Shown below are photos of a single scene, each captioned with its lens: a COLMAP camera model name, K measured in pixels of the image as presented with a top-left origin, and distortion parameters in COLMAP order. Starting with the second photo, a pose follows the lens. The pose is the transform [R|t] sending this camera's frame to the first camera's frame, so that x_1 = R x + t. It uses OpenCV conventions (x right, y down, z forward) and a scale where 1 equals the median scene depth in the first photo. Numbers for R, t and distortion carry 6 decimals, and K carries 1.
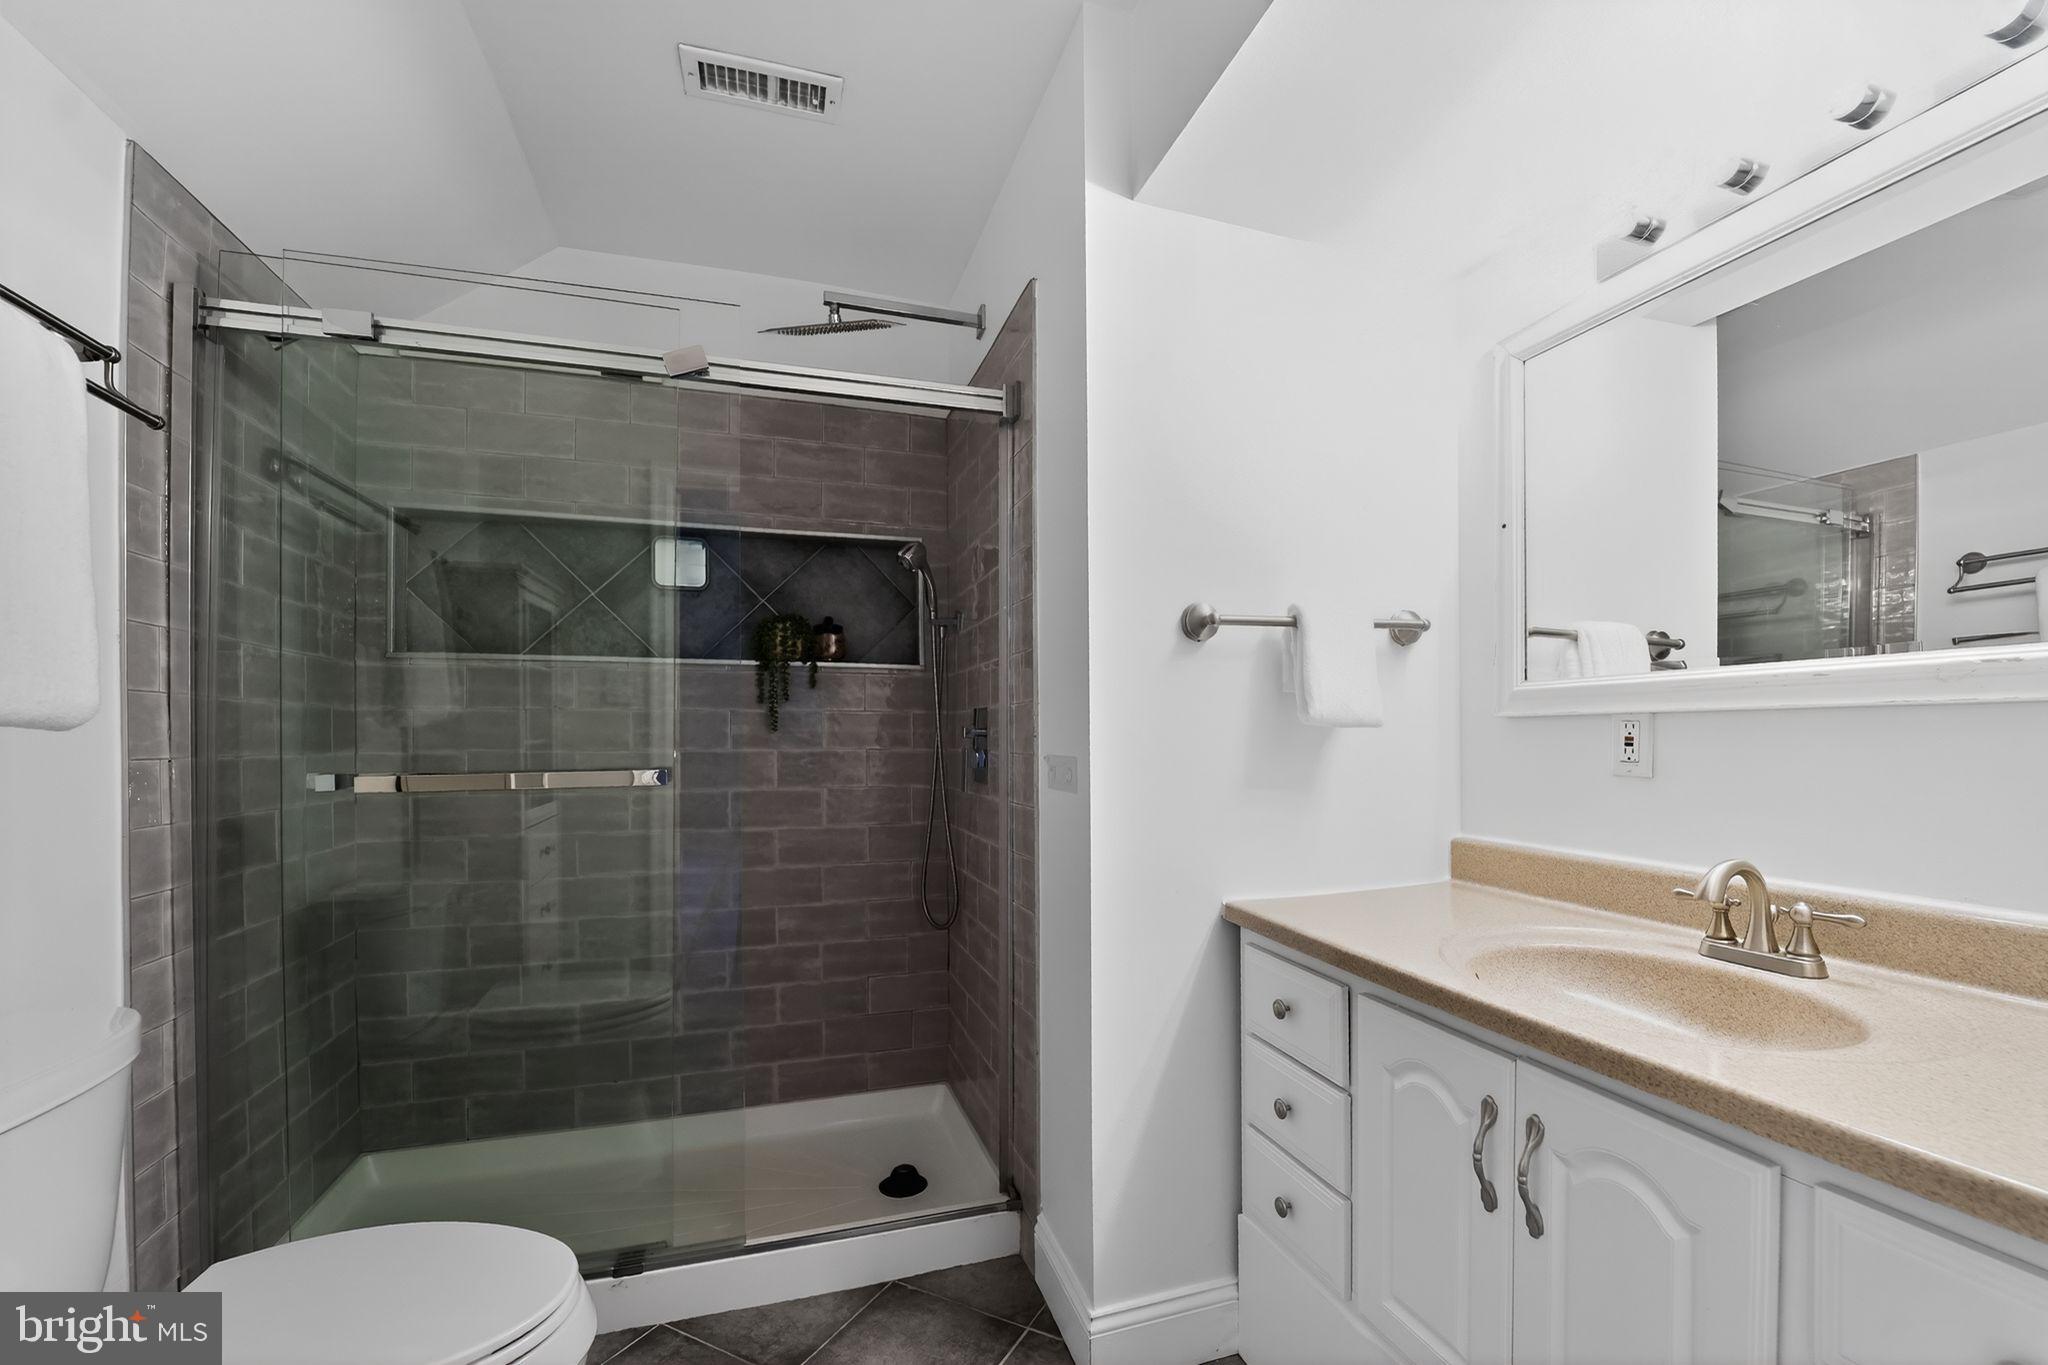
lens RADIAL K [[855.0, 0, 1016.6], [0, 855.0, 722.4], [0, 0, 1]] dist [-0.002903, -0.000407]
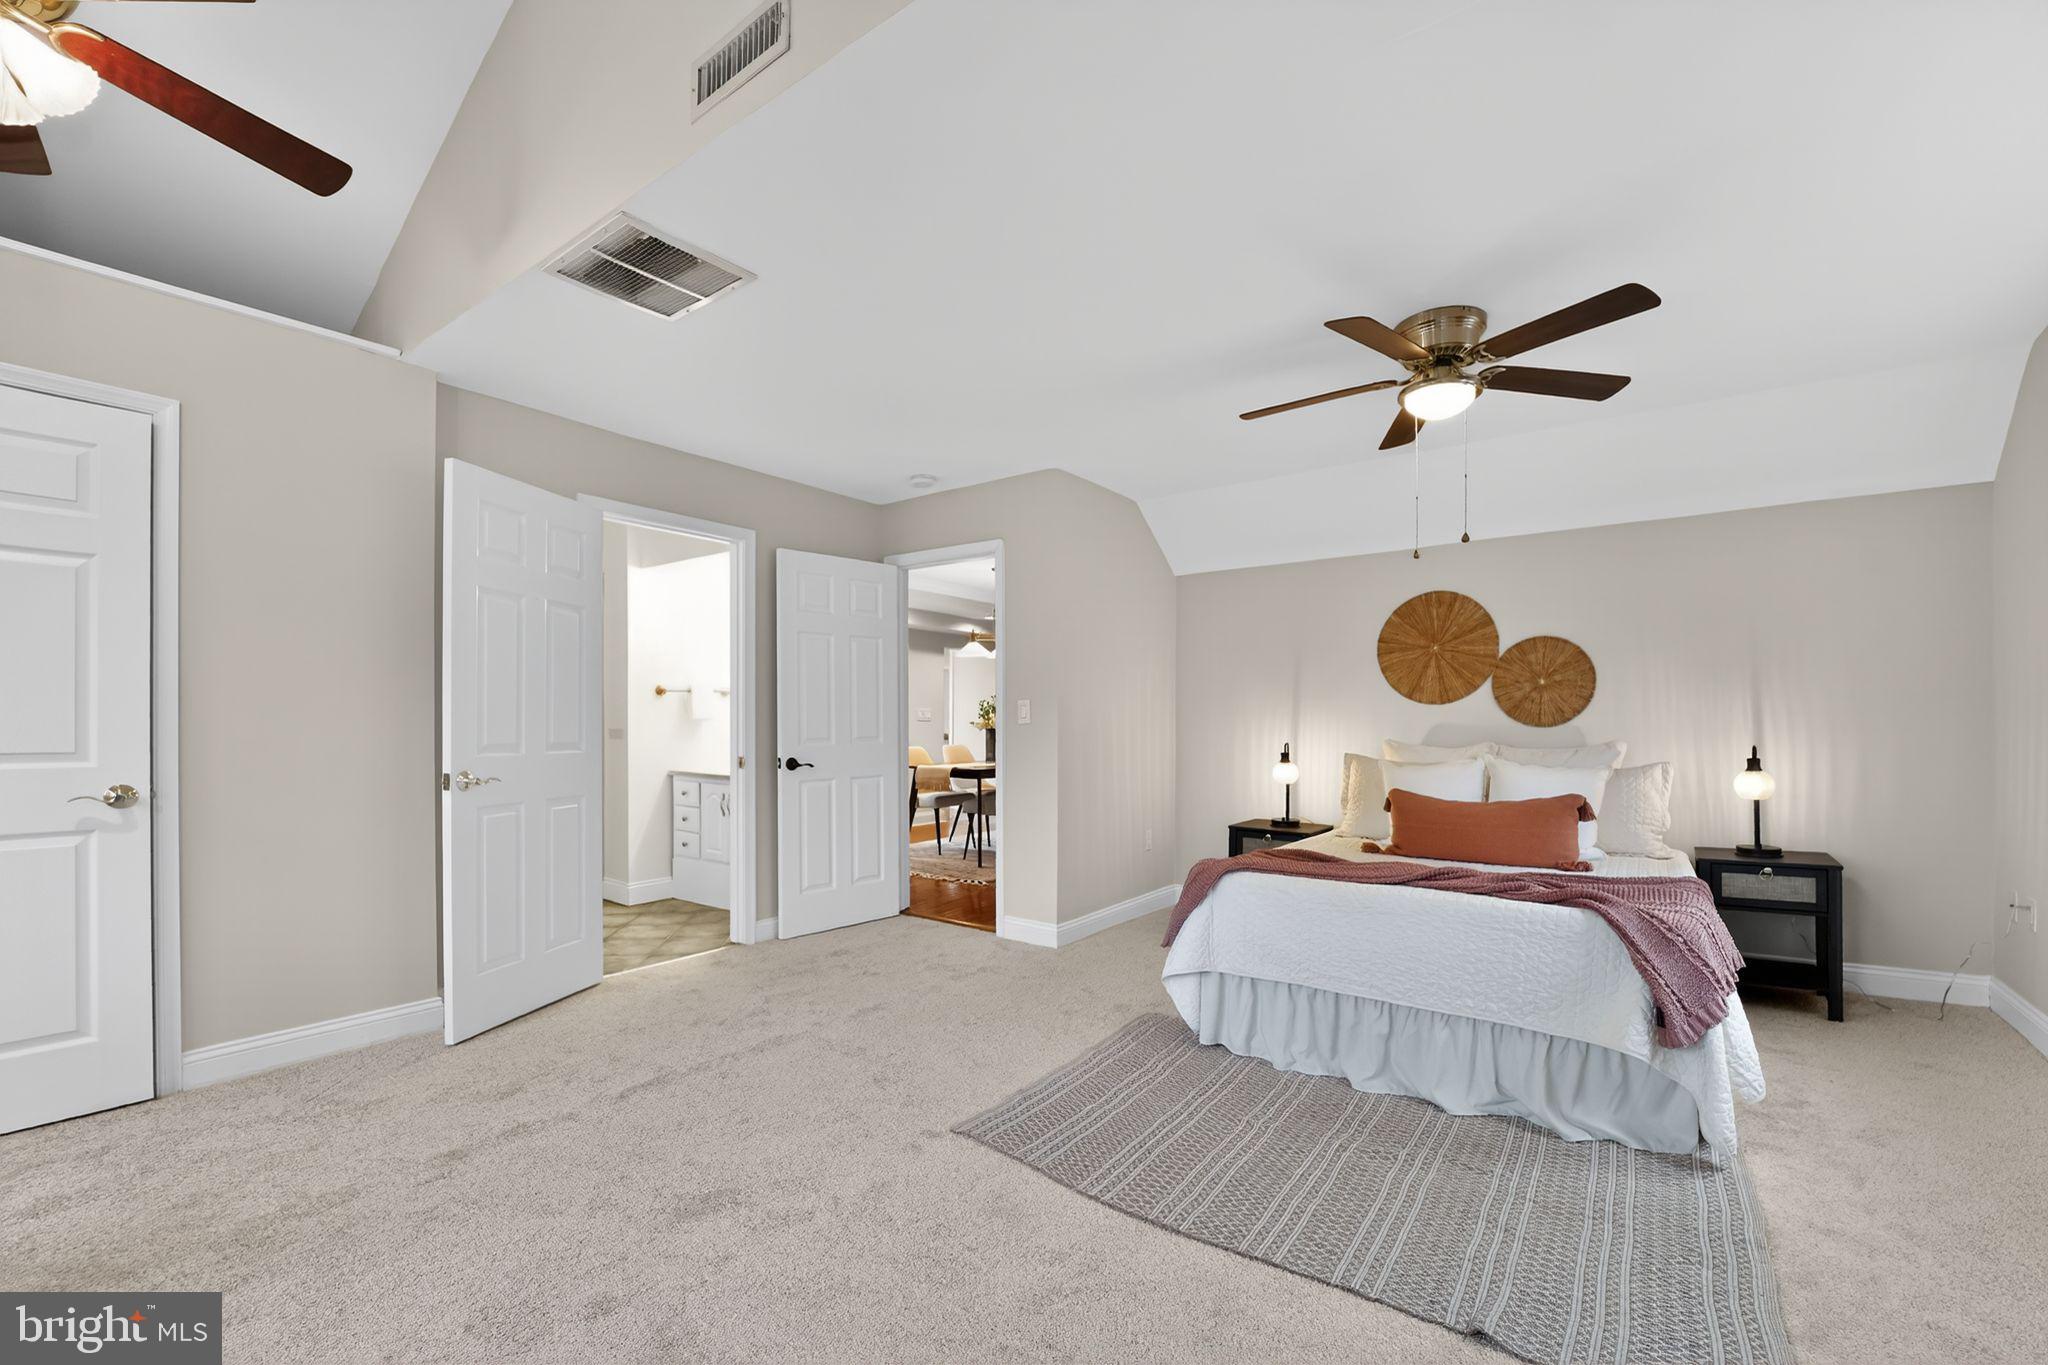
lens RADIAL K [[855.0, 0, 1016.6], [0, 855.0, 722.4], [0, 0, 1]] dist [-0.002903, -0.000407]
pose [[0.802671, 0.002030, 0.596419, -0.779568], [-0.004454, 0.999987, 0.002590, -0.003545], [-0.596406, -0.004736, 0.802669, -2.965050]]
